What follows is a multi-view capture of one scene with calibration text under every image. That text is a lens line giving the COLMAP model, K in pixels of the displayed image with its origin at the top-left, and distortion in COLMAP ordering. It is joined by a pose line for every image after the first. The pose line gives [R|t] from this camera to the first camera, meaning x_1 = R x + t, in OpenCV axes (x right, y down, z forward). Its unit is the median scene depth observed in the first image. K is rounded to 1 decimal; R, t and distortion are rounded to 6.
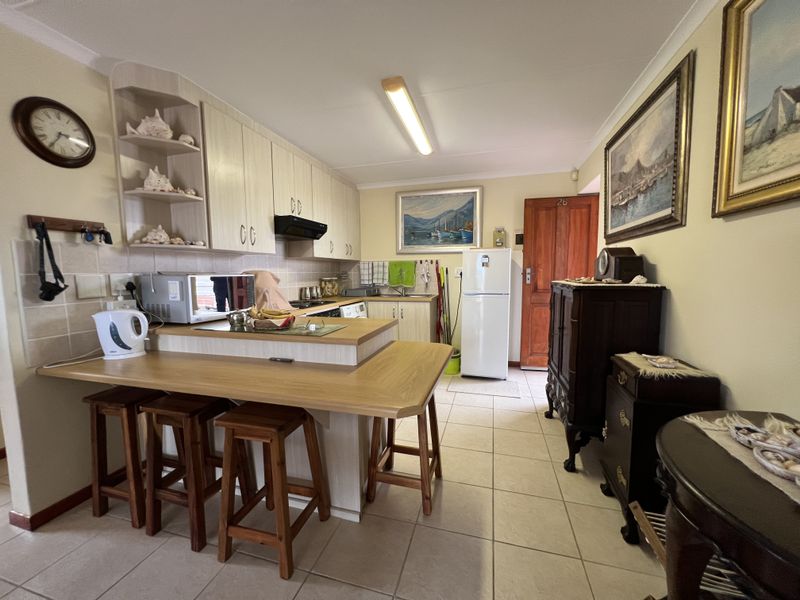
lens RADIAL K [[318.7, 0, 400.0], [0, 318.7, 300.0], [0, 0, 1]] dist [-0.001274, -0.000253]
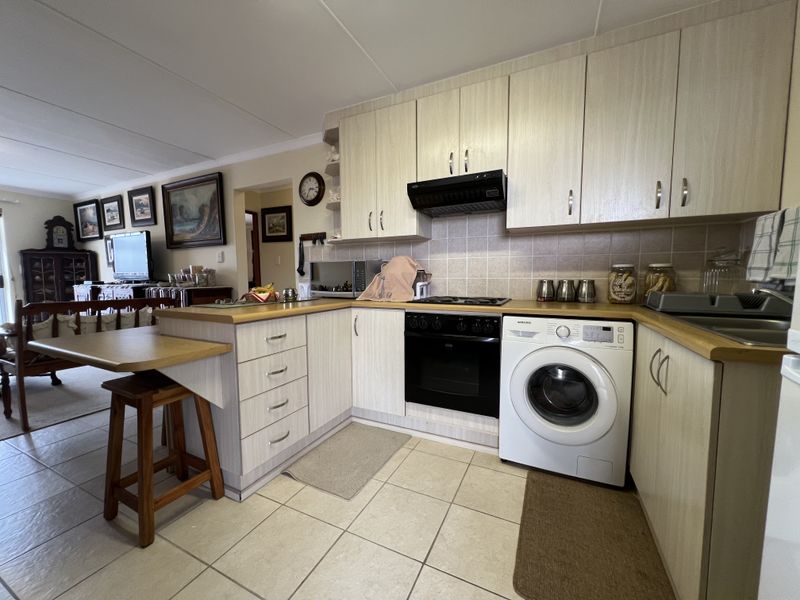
lens RADIAL K [[318.7, 0, 400.0], [0, 318.7, 300.0], [0, 0, 1]] dist [-0.001274, -0.000253]
pose [[-0.163950, 0.079347, -0.983272, 0.467729], [-0.079492, 0.992456, 0.093343, -0.048918], [0.983261, 0.093466, -0.156405, 1.137185]]
